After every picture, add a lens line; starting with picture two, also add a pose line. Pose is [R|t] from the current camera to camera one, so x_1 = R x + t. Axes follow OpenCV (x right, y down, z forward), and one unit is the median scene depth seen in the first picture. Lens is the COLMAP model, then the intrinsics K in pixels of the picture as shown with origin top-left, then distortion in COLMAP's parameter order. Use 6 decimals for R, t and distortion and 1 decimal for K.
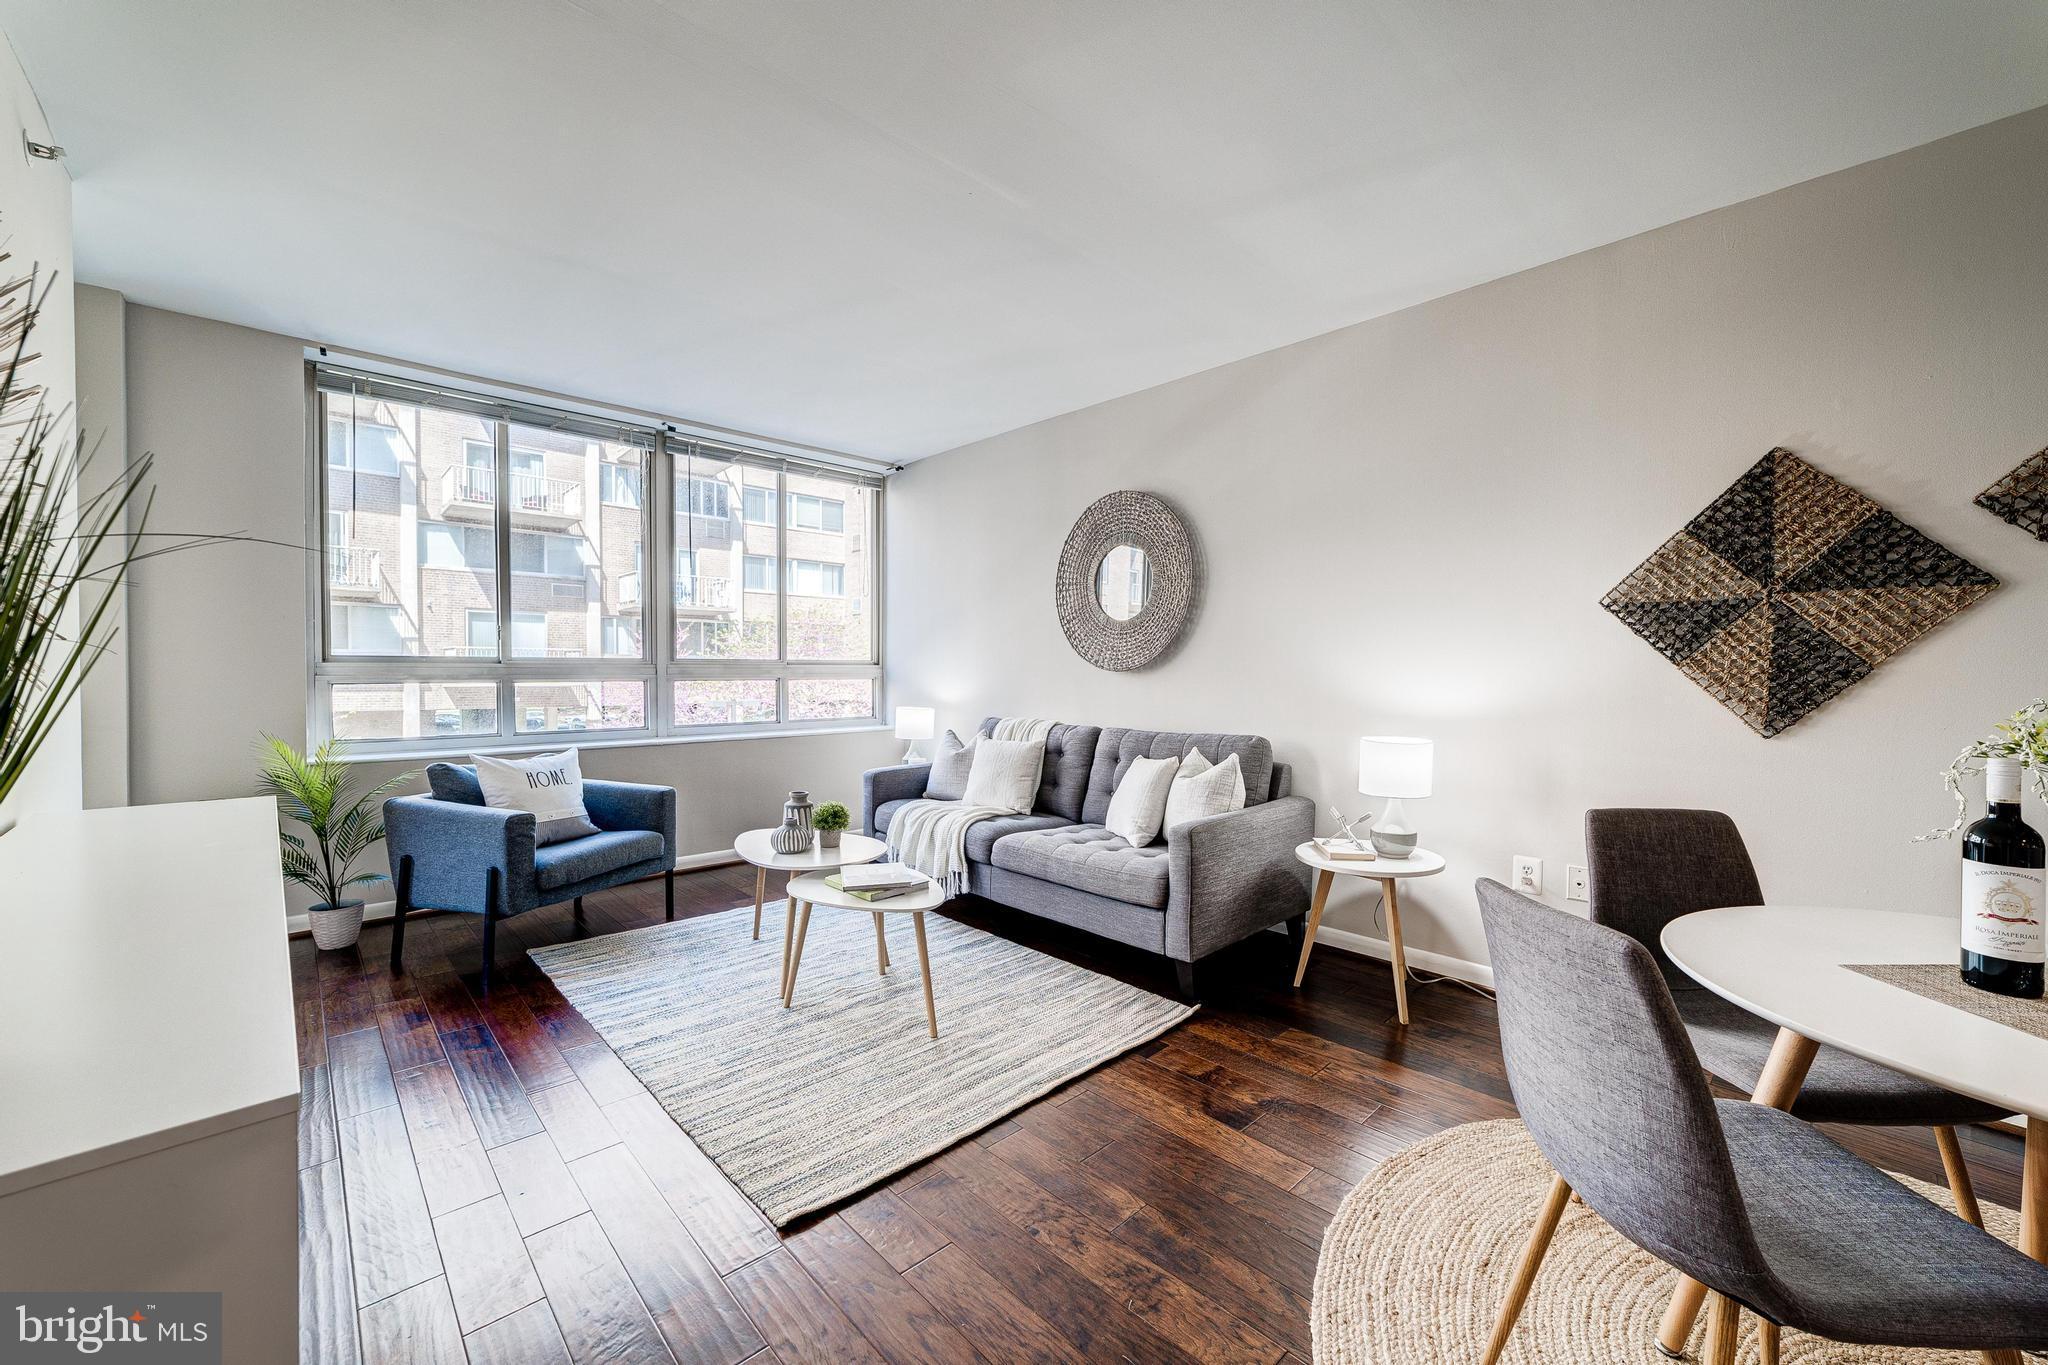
lens RADIAL K [[806.9, 0, 1037.1], [0, 806.9, 687.6], [0, 0, 1]] dist [-0.008240, 0.005092]
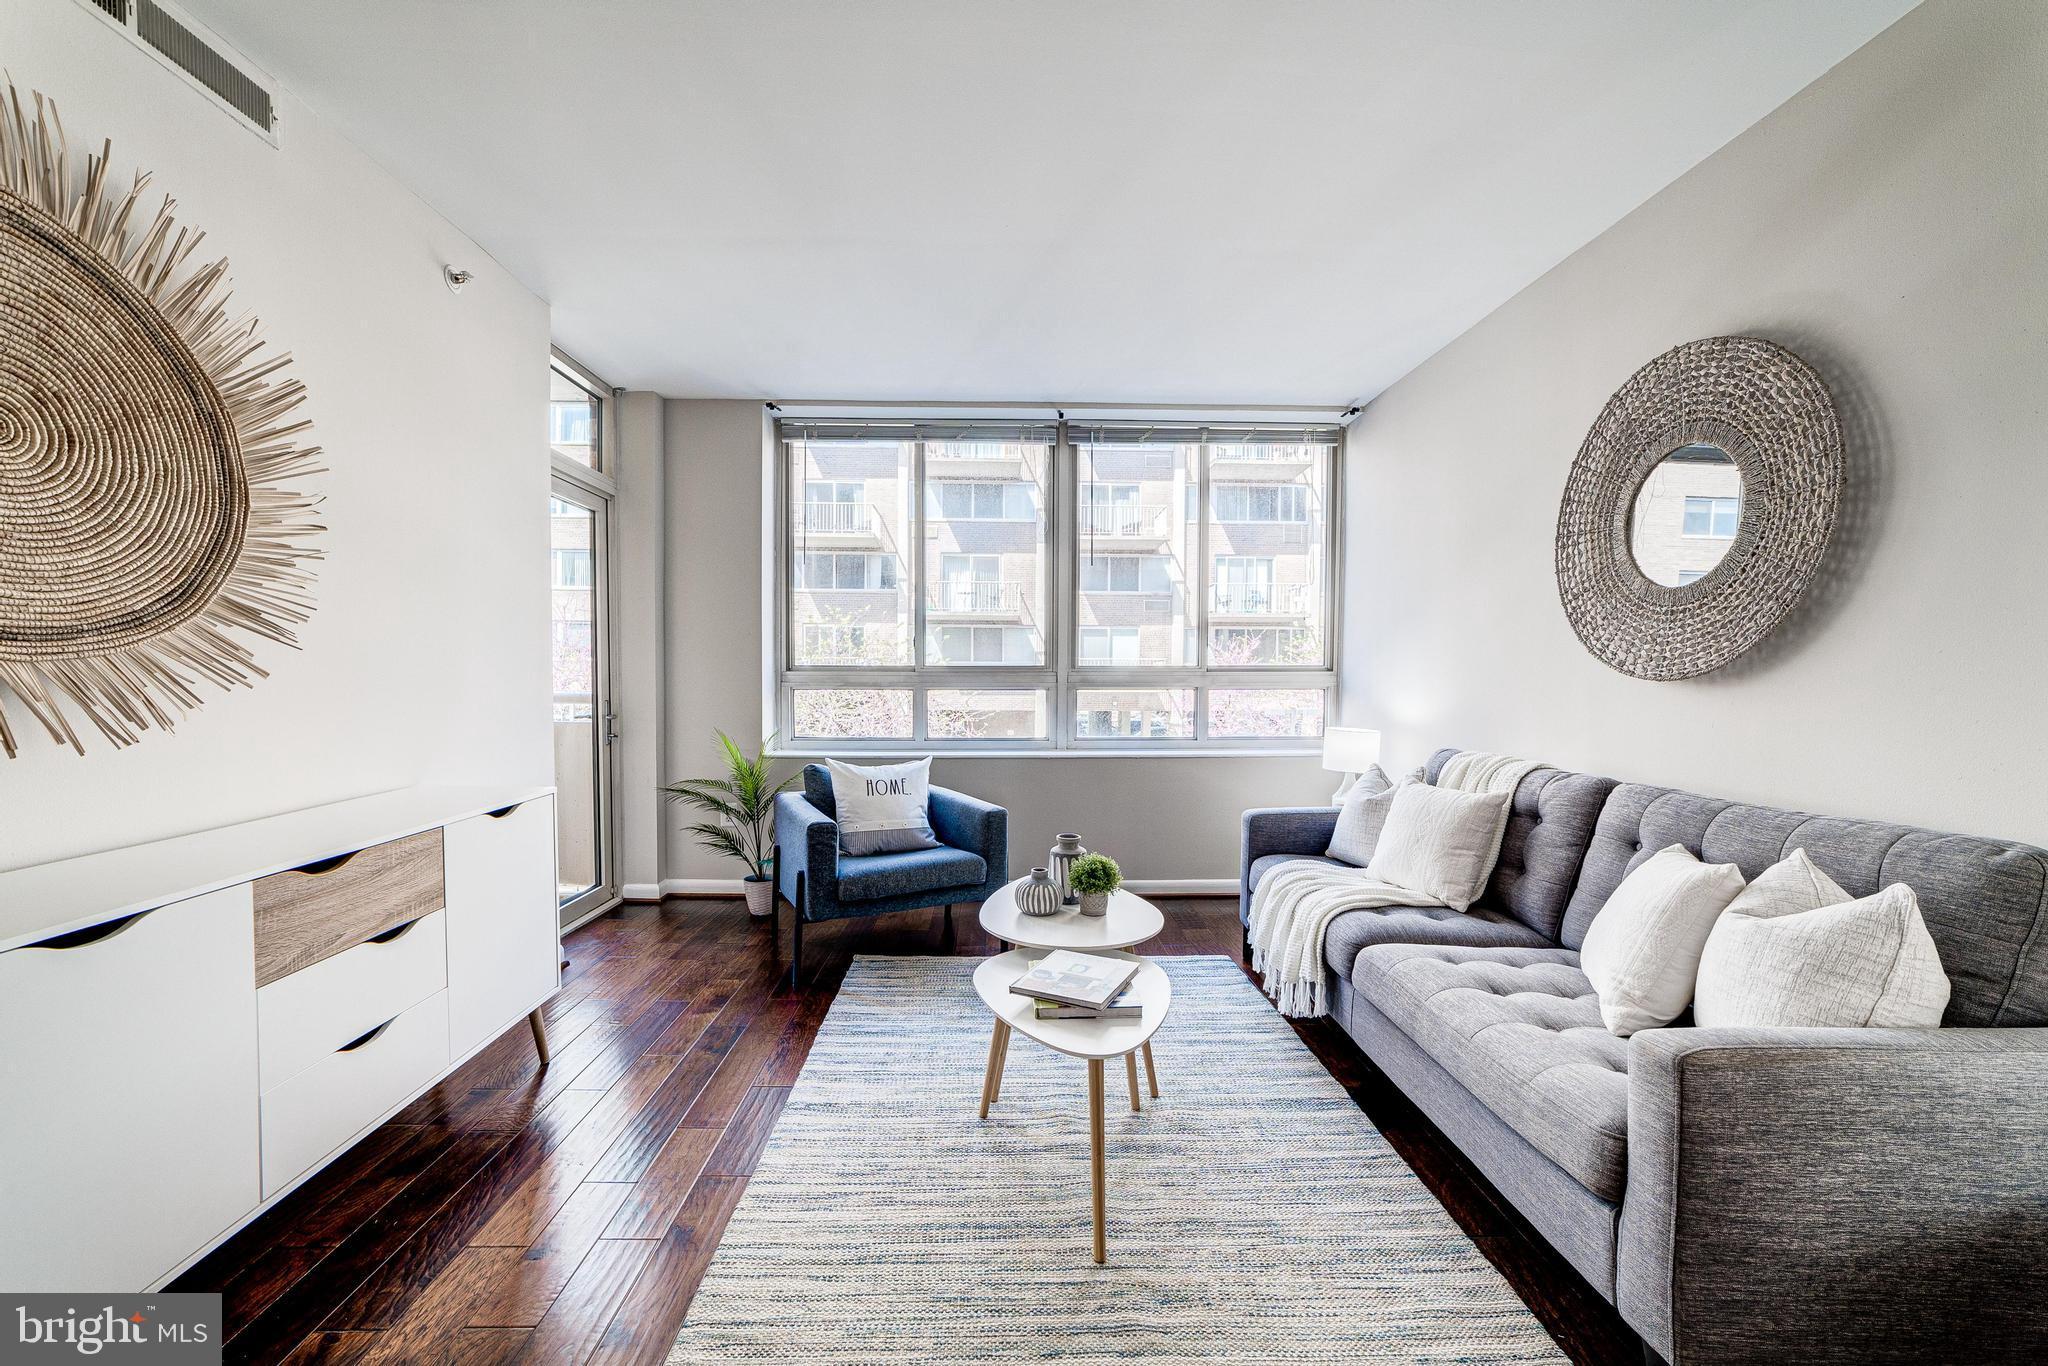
lens RADIAL K [[806.9, 0, 1006.4], [0, 806.9, 705.3], [0, 0, 1]] dist [-0.008240, 0.005092]
pose [[0.733206, 0.024740, -0.679556, 0.177061], [-0.016146, 0.999690, 0.018973, -0.008672], [0.679815, -0.002939, 0.733378, 0.368530]]
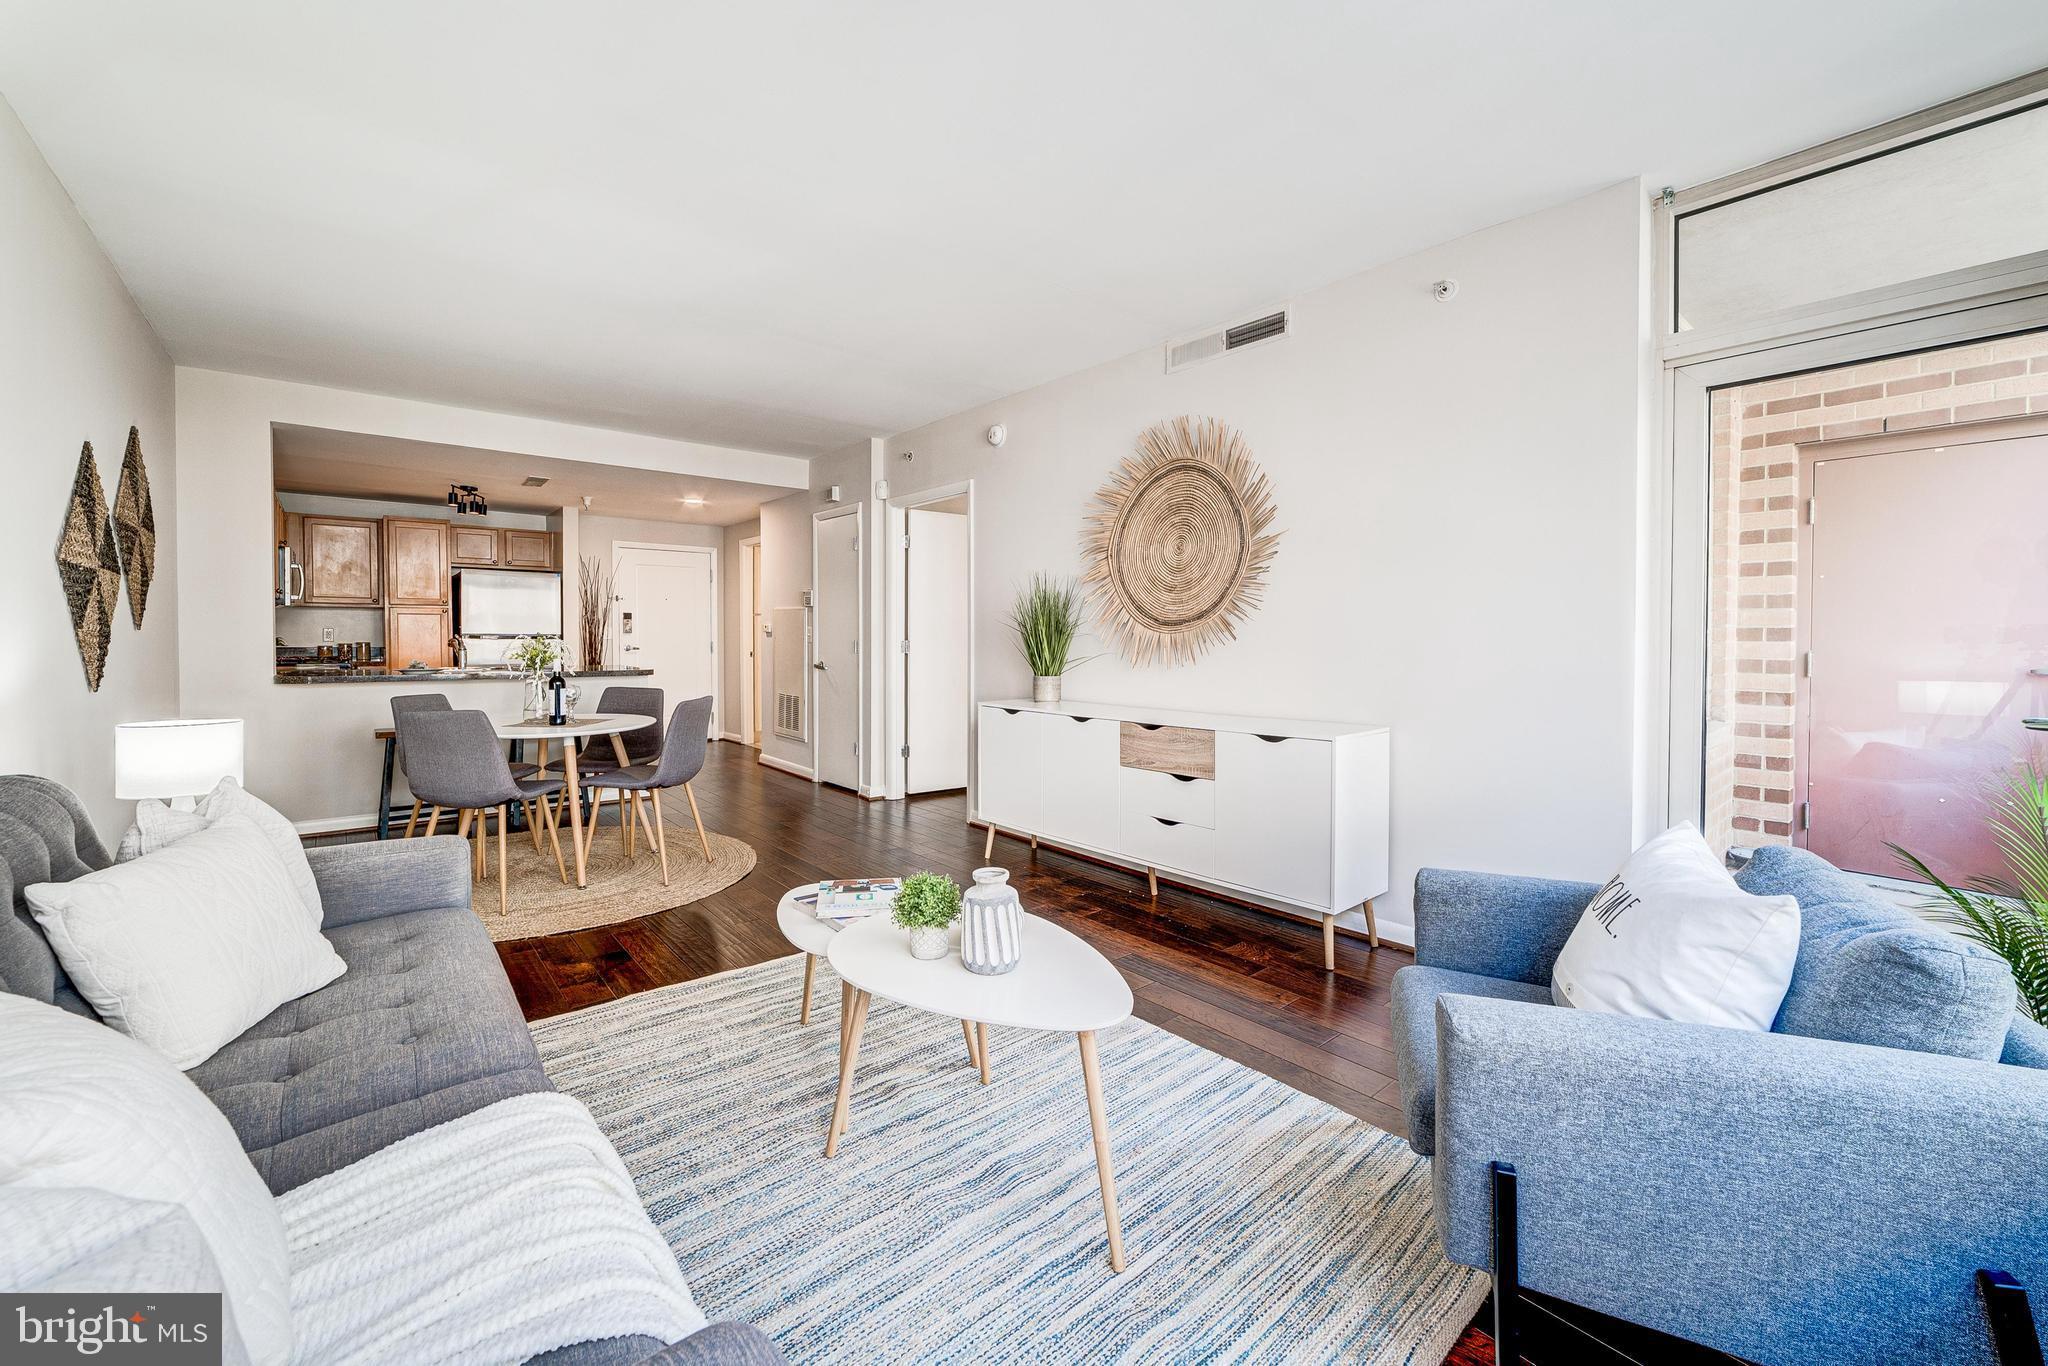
lens RADIAL K [[806.9, 0, 1032.8], [0, 806.9, 629.0], [0, 0, 1]] dist [-0.008240, 0.005092]
pose [[-0.999086, -0.003547, 0.042595, -0.322085], [-0.003115, 0.999943, 0.010199, -0.031258], [-0.042629, 0.010057, -0.999040, 1.439308]]
